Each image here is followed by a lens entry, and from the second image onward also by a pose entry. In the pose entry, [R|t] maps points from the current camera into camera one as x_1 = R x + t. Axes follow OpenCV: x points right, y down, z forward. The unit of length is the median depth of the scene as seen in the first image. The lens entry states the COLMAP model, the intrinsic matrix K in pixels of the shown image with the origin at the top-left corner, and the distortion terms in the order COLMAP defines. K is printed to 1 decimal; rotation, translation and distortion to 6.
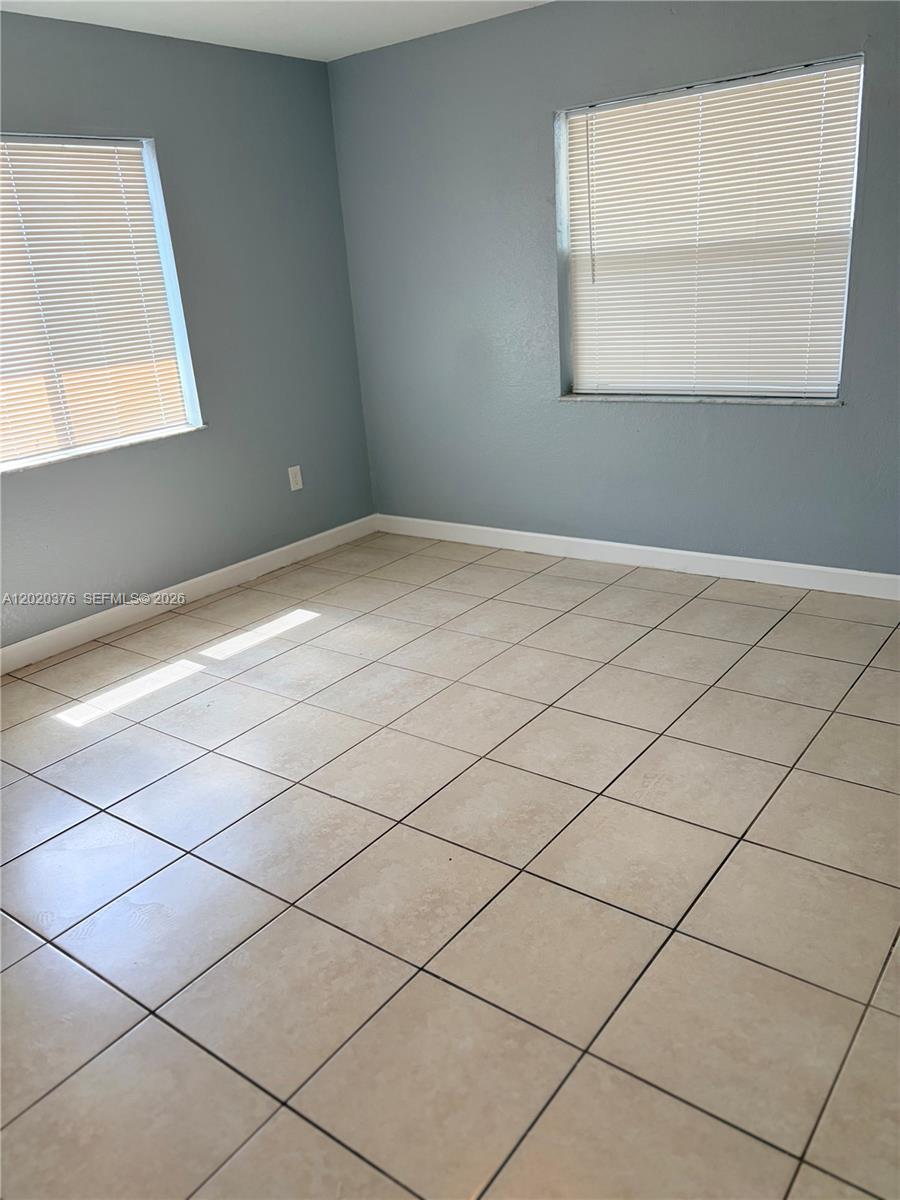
lens RADIAL K [[914.7, 0, 455.9], [0, 914.7, 606.7], [0, 0, 1]] dist [0.038231, -0.032596]
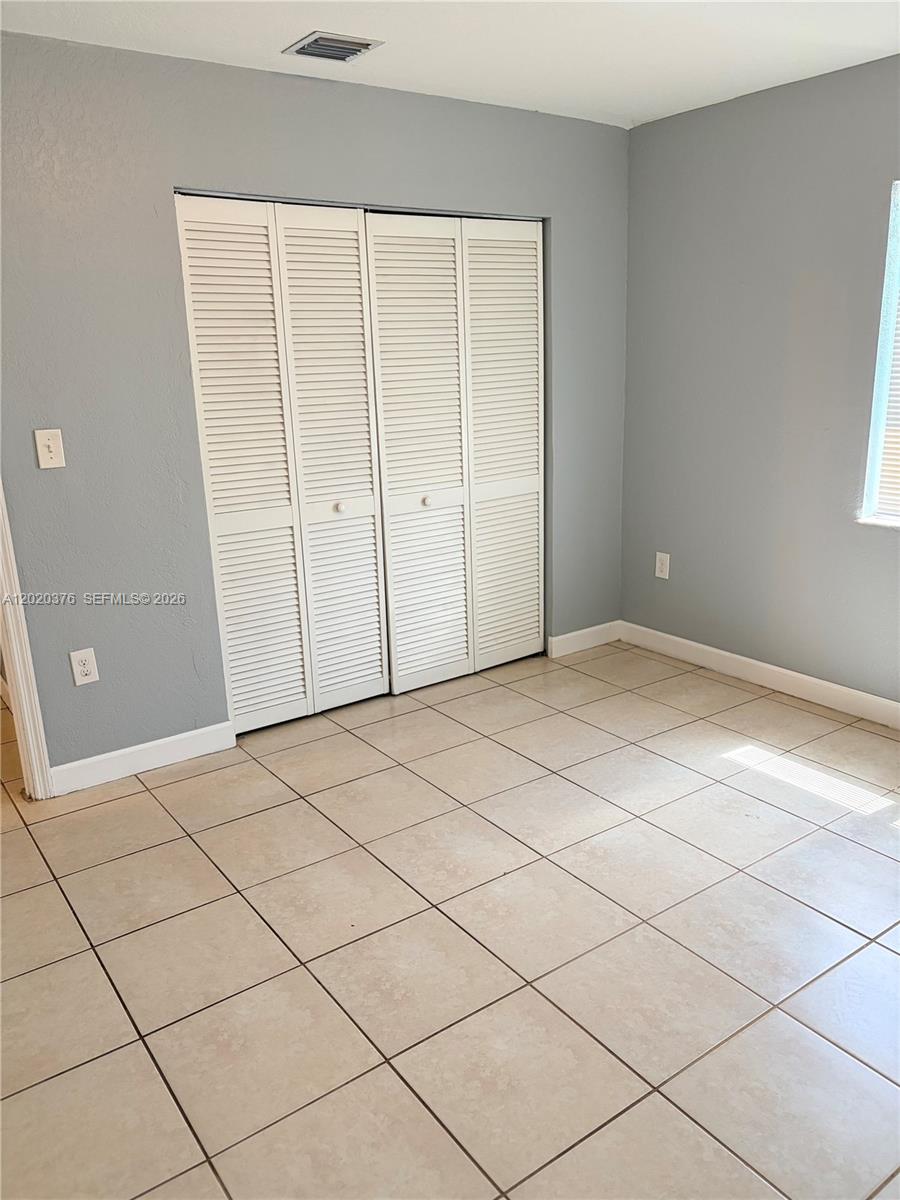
lens RADIAL K [[914.7, 0, 454.6], [0, 914.7, 602.0], [0, 0, 1]] dist [0.038231, -0.032596]
pose [[-0.297578, 0.337522, -0.893043, 0.894722], [-0.284833, 0.861430, 0.420485, -0.601593], [0.911217, 0.379496, -0.160205, 1.309651]]
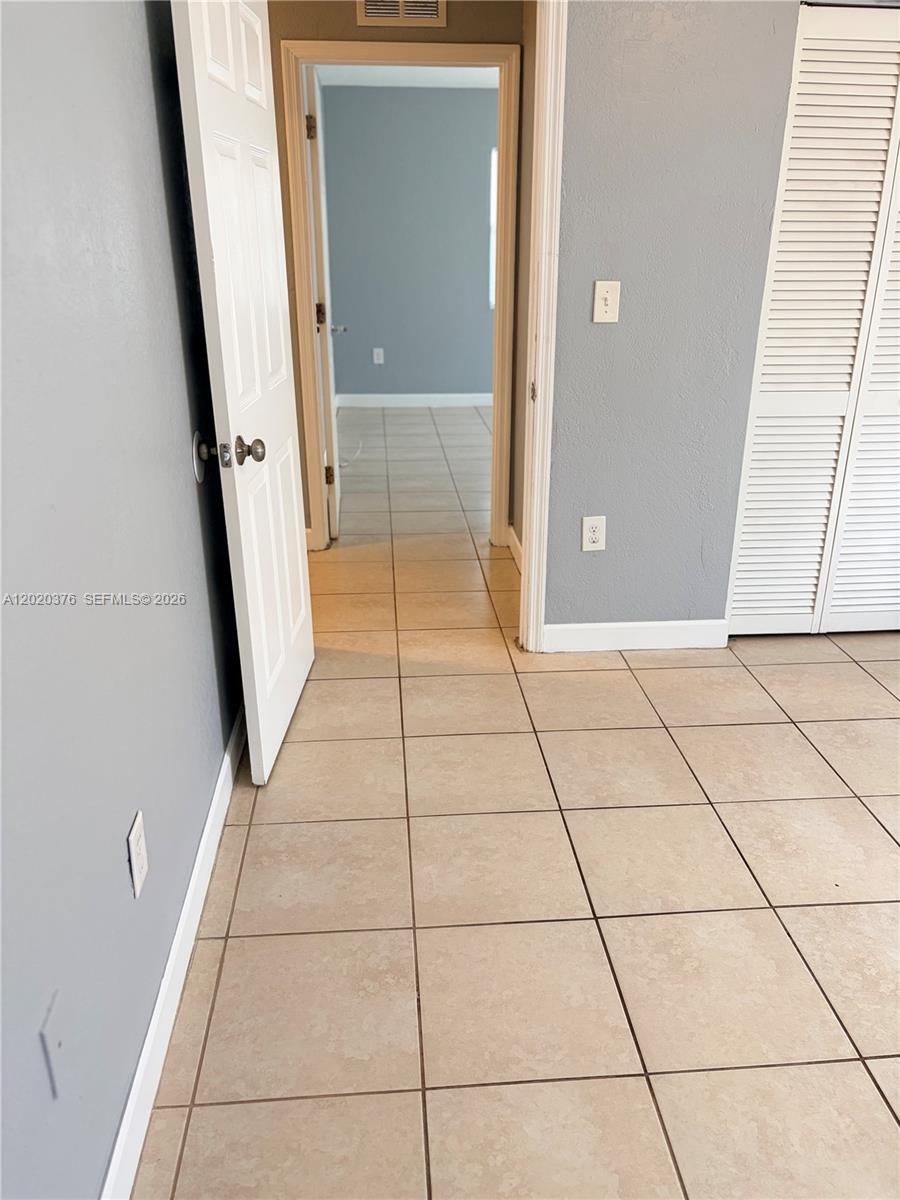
lens RADIAL K [[914.7, 0, 447.9], [0, 914.7, 606.8], [0, 0, 1]] dist [0.038231, -0.032596]
pose [[-0.750007, 0.320671, -0.578497, 0.835157], [-0.175628, 0.746671, 0.641590, -0.519496], [0.637686, 0.582797, -0.503690, 1.215190]]
